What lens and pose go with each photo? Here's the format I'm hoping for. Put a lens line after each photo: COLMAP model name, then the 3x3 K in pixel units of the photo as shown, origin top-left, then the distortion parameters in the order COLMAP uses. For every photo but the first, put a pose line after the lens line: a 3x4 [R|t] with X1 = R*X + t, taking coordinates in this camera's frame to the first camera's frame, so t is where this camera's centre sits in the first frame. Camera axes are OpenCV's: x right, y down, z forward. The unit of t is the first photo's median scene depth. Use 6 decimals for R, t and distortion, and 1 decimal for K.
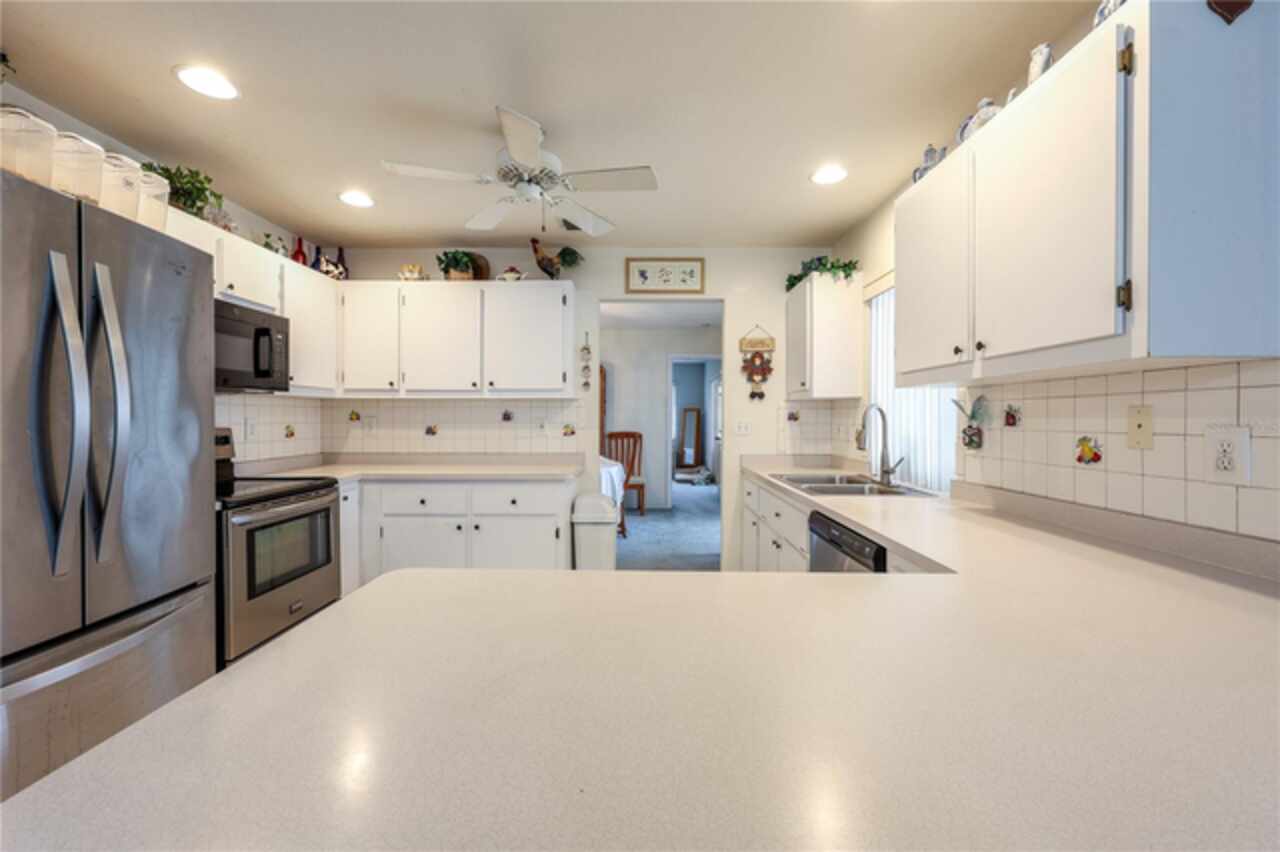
lens RADIAL K [[526.5, 0, 638.4], [0, 526.5, 427.2], [0, 0, 1]] dist [-0.000155, 0.000097]
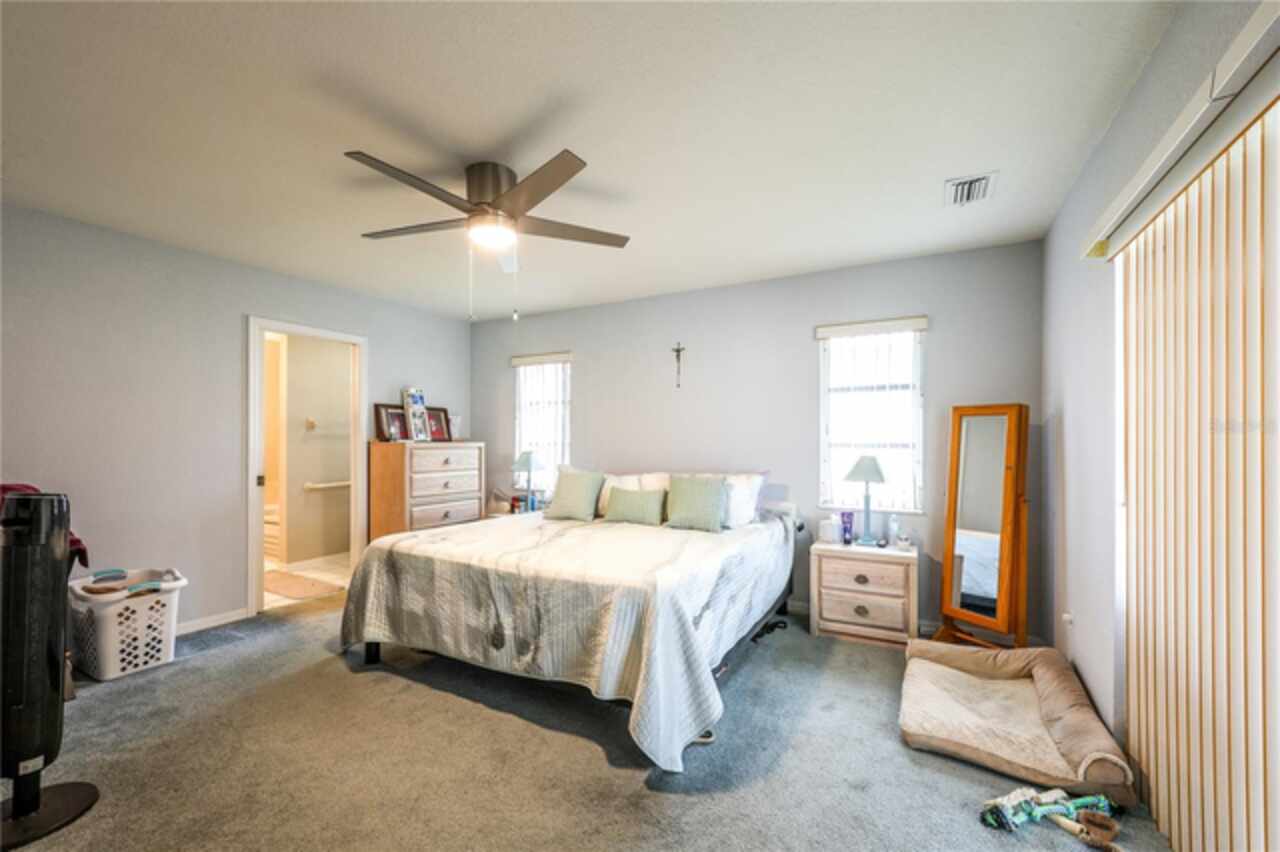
lens RADIAL K [[520.5, 0, 639.6], [0, 520.5, 441.3], [0, 0, 1]] dist [-0.001086, -0.000466]
pose [[0.884928, -0.001322, -0.465726, 0.216567], [-0.007276, 0.999835, -0.016663, -0.036831], [0.465671, 0.018134, 0.884772, 2.182728]]
